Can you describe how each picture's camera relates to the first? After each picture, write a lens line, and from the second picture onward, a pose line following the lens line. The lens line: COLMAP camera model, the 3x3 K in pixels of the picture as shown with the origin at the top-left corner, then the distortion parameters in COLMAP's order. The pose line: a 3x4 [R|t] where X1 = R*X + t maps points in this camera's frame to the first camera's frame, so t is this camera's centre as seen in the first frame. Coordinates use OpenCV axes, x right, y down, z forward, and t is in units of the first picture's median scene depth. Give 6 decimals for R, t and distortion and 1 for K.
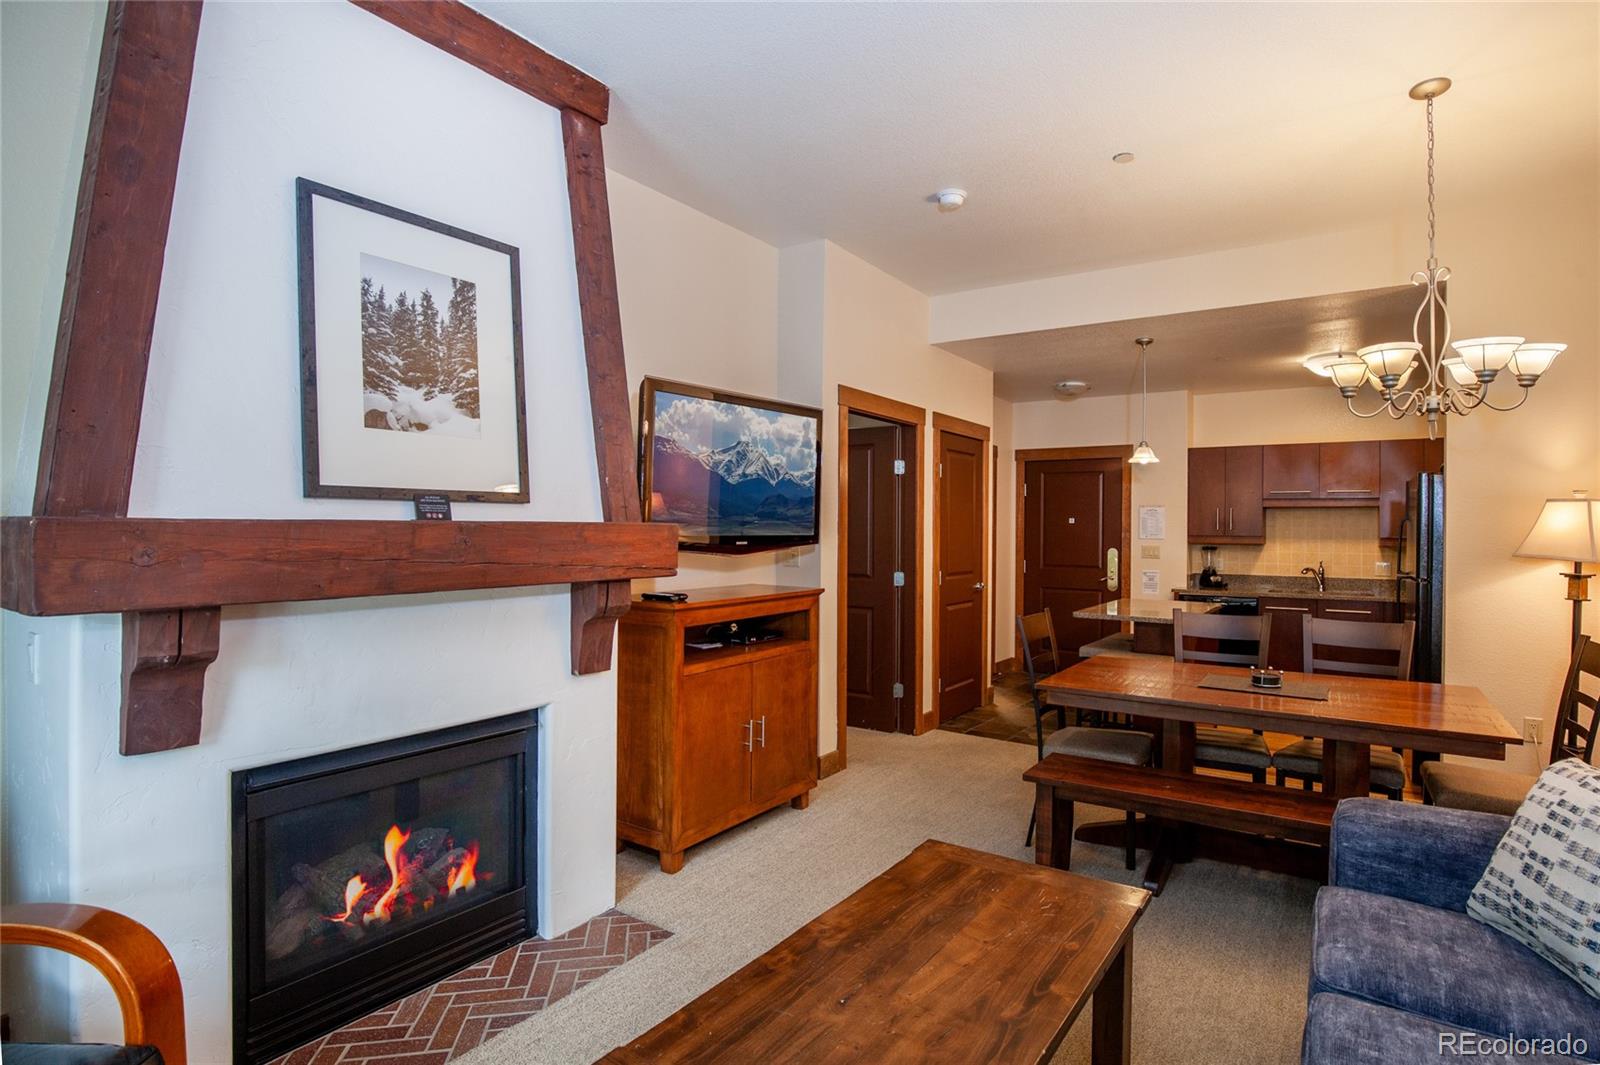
lens RADIAL K [[830.4, 0, 800.0], [0, 830.4, 532.5], [0, 0, 1]] dist [-0.044405, 0.000235]
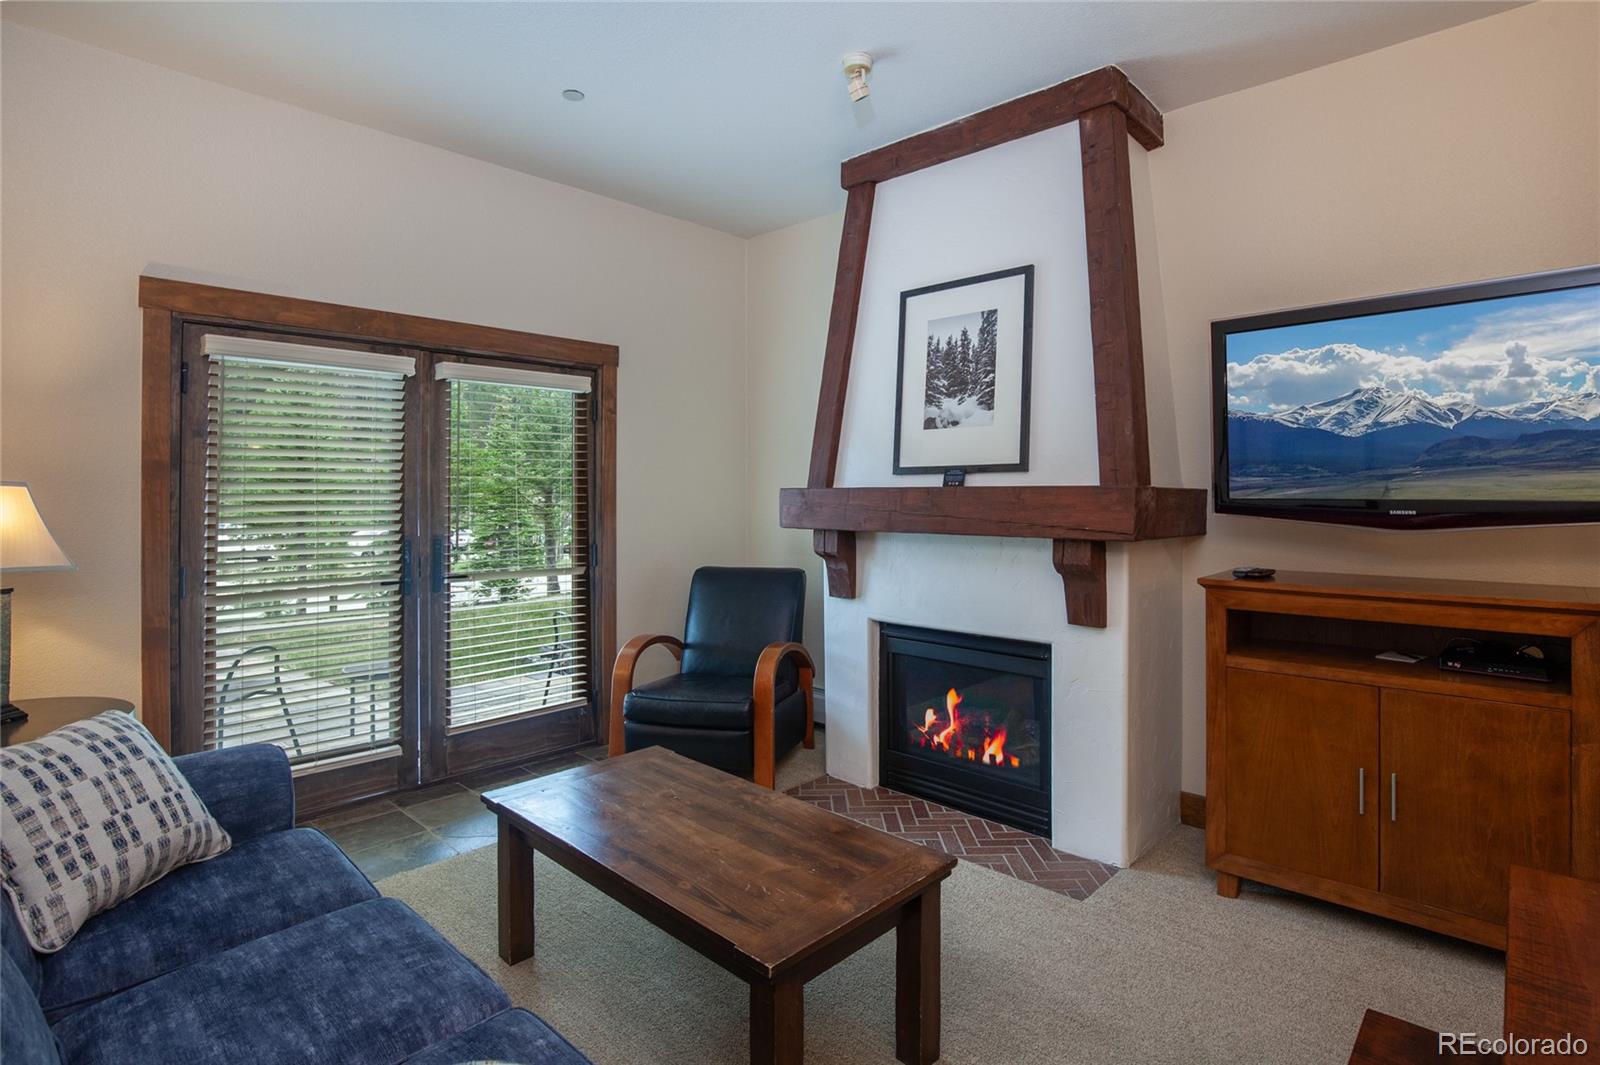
lens RADIAL K [[799.8, 0, 839.4], [0, 799.8, 476.1], [0, 0, 1]] dist [-0.014175, -0.000315]
pose [[-0.142296, -0.015515, -0.989703, 0.987035], [0.000146, 0.999877, -0.015696, -0.010574], [0.989824, -0.002378, -0.142276, 0.990148]]
